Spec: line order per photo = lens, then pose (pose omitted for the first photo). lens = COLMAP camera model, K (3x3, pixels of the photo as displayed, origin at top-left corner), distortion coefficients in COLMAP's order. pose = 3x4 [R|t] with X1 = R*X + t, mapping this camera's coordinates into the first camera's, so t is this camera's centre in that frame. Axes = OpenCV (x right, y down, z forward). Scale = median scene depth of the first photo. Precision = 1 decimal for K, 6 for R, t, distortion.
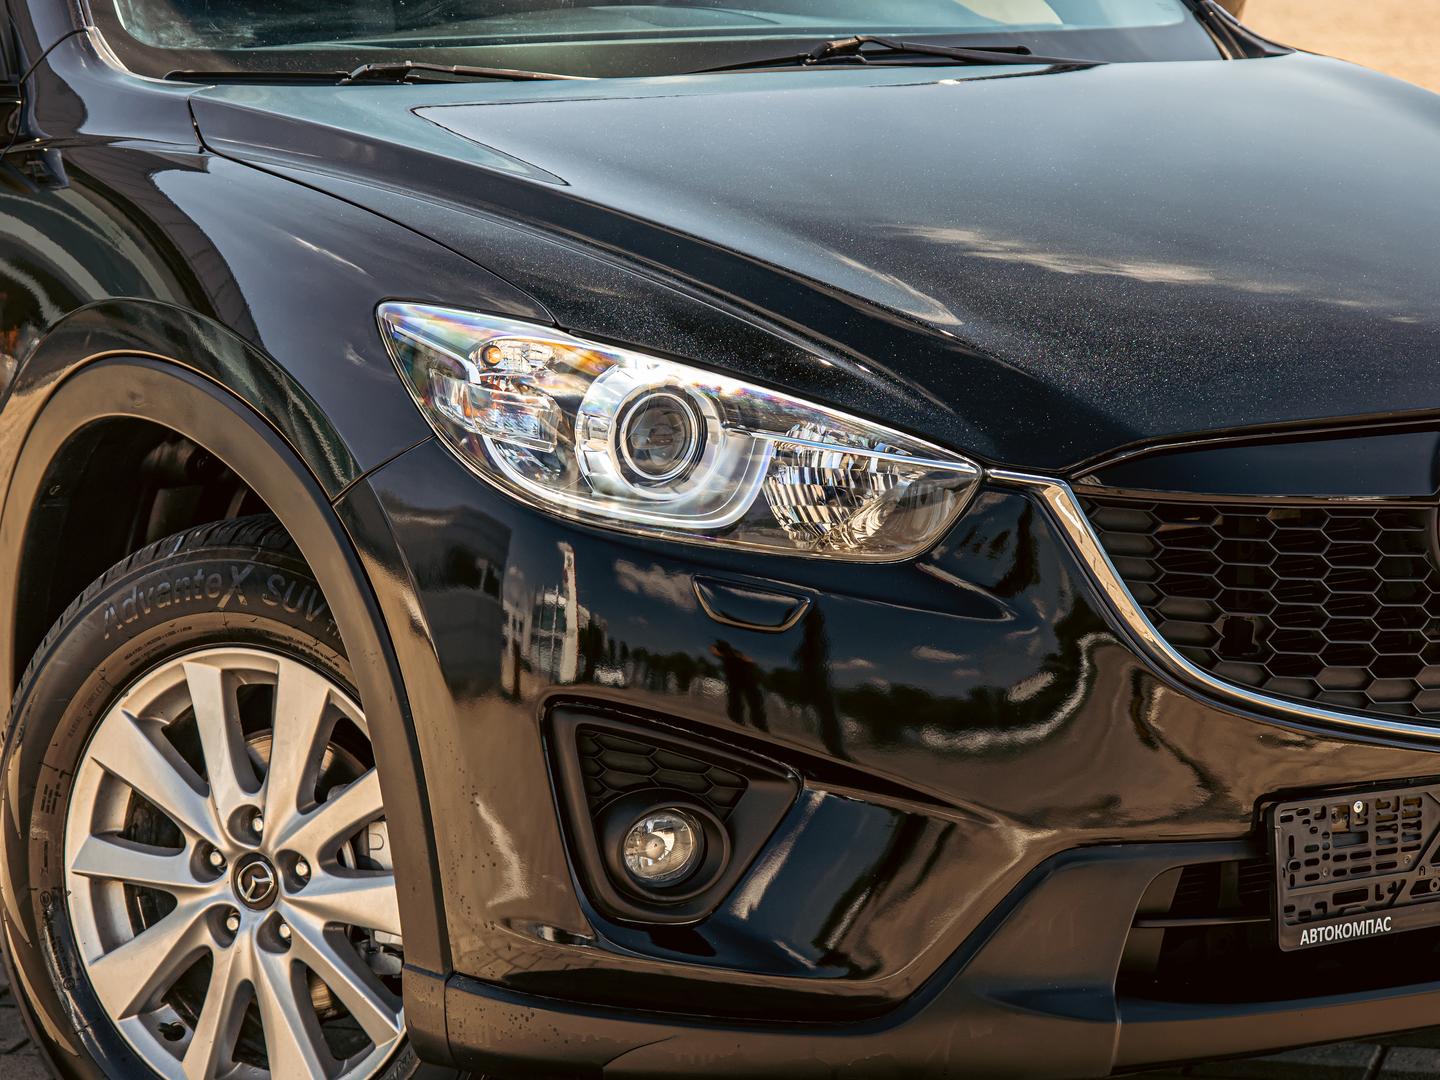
lens RADIAL K [[4835.5, 0, 720.0], [0, 4835.5, 540.0], [0, 0, 1]] dist [0.026544, -2.520330]
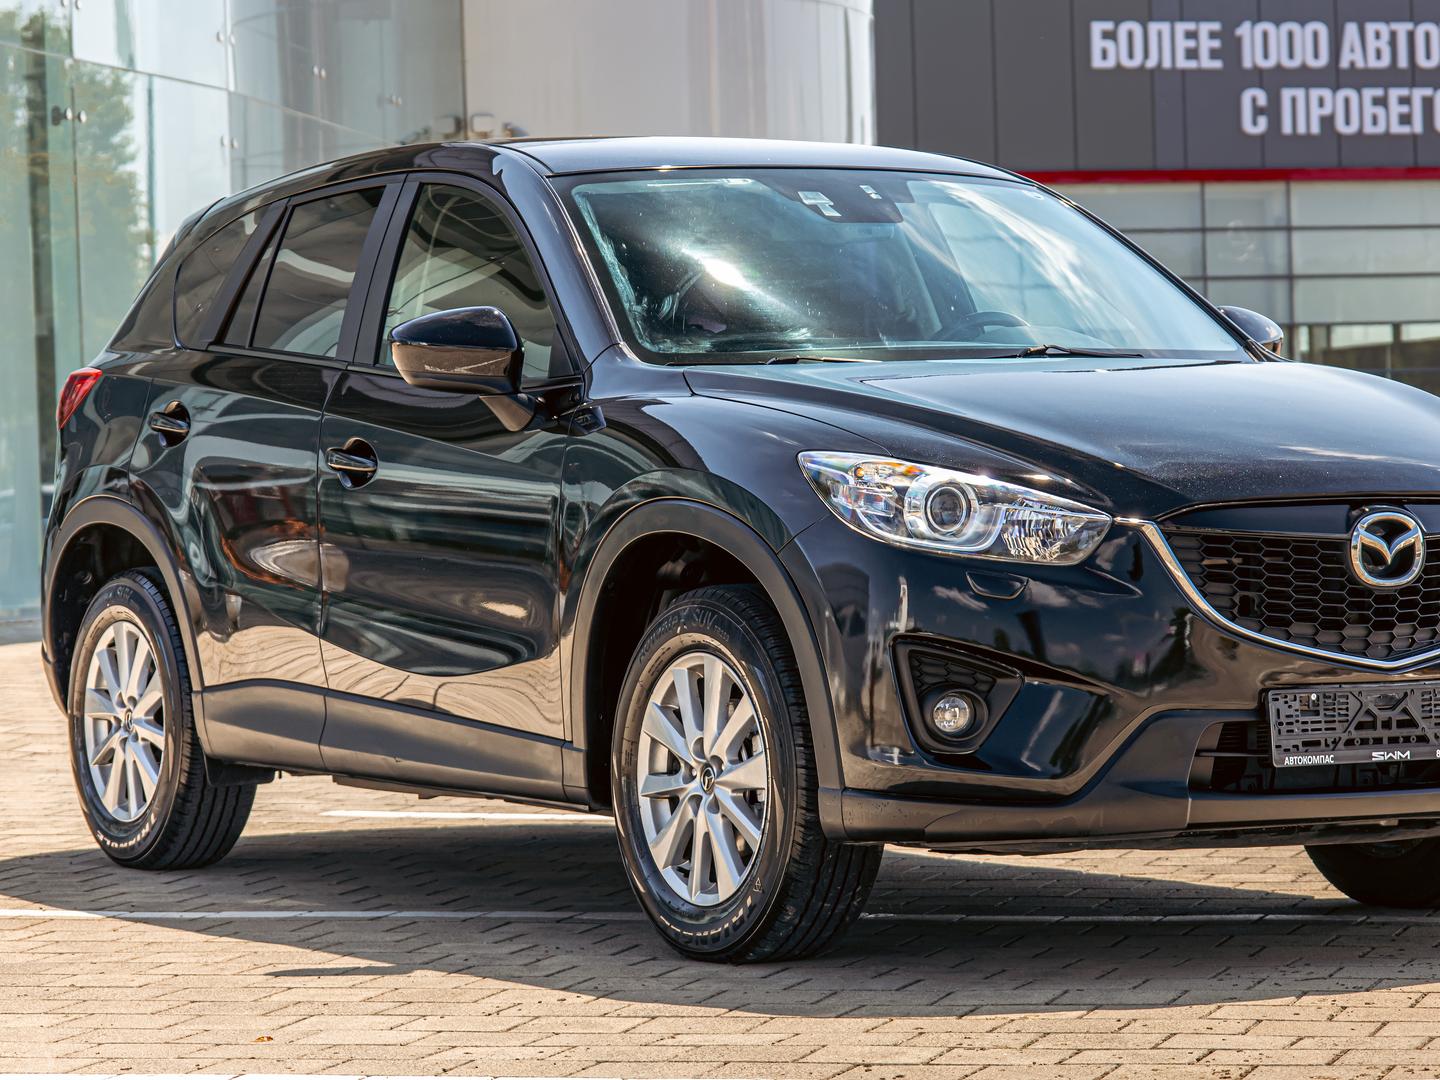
lens RADIAL K [[4835.5, 0, 720.0], [0, 4835.5, 540.0], [0, 0, 1]] dist [0.026544, -2.520330]
pose [[0.998977, -0.019480, -0.040799, -0.024562], [0.013906, 0.991060, -0.132692, 0.247714], [0.043019, 0.131989, 0.990317, -0.932580]]
